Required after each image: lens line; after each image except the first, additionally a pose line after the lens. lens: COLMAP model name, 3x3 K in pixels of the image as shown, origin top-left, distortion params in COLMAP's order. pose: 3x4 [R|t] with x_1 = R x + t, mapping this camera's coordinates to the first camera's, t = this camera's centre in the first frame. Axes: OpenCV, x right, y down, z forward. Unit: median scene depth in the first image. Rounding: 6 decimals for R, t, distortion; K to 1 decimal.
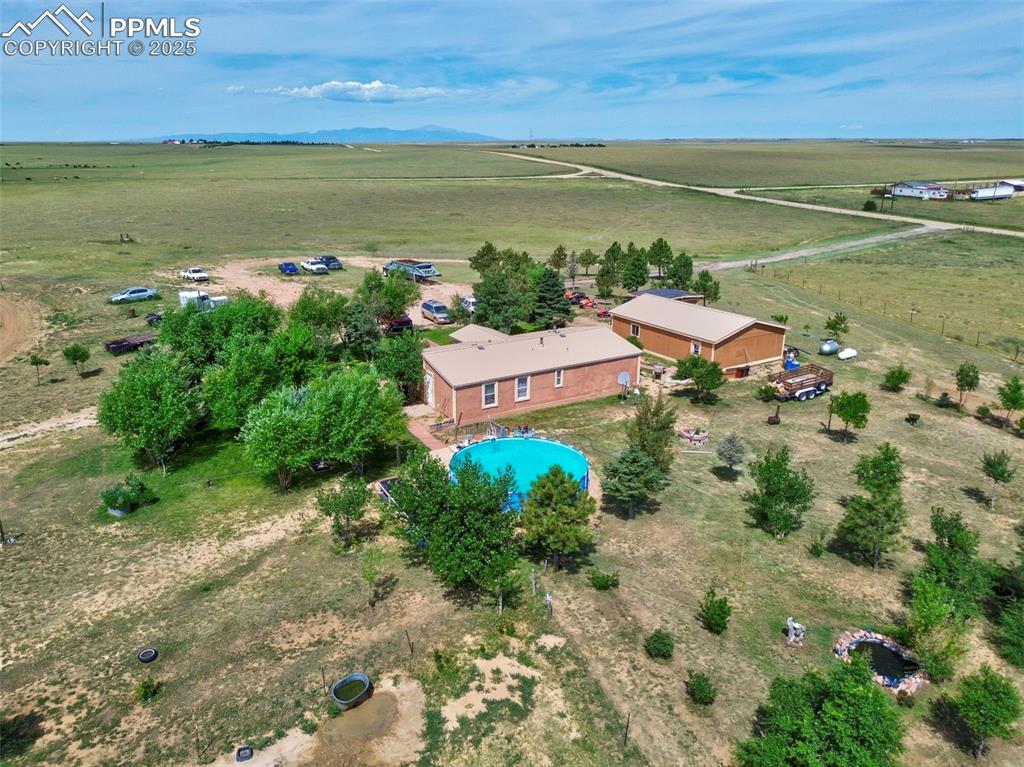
lens RADIAL K [[729.0, 0, 506.0], [0, 729.0, 386.4], [0, 0, 1]] dist [0.054413, -0.041202]
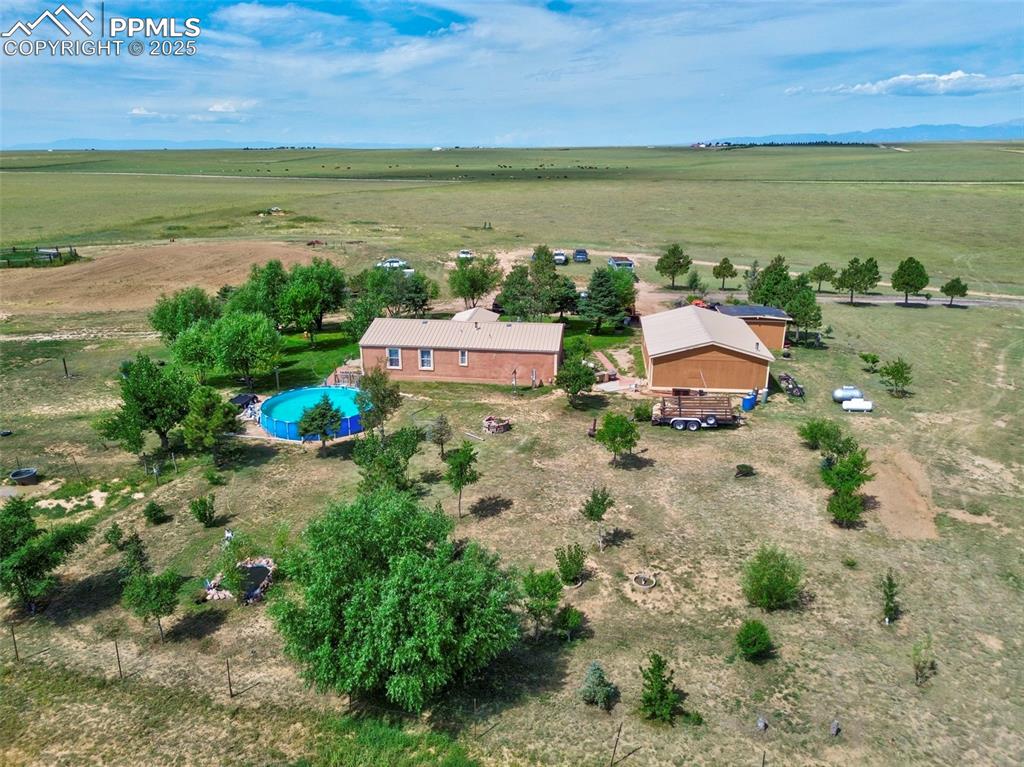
lens RADIAL K [[729.0, 0, 507.4], [0, 729.0, 380.8], [0, 0, 1]] dist [0.054413, -0.041202]
pose [[0.780743, 0.185107, -0.596805, 0.684305], [-0.190251, 0.980186, 0.055132, -0.043755], [0.595185, 0.070499, 0.800490, 0.119183]]
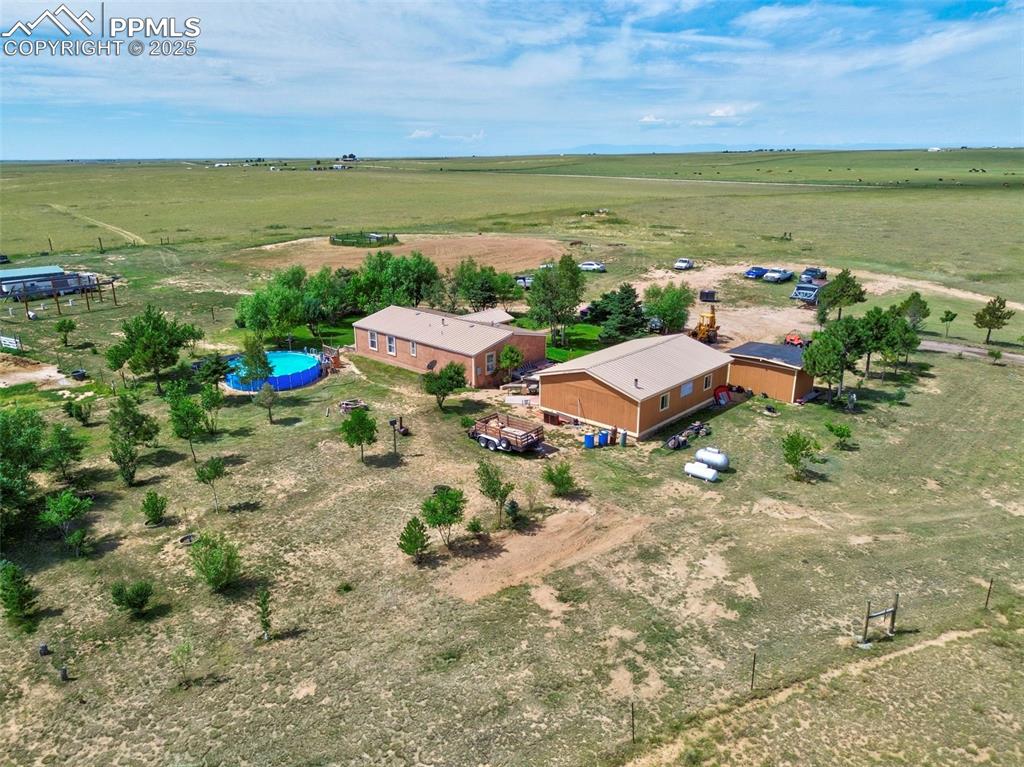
lens RADIAL K [[729.0, 0, 518.2], [0, 729.0, 382.7], [0, 0, 1]] dist [0.054413, -0.041202]
pose [[0.277343, 0.285472, -0.917380, 1.078249], [-0.294907, 0.934038, 0.201500, -0.219331], [0.914391, 0.214658, 0.343236, 0.637863]]
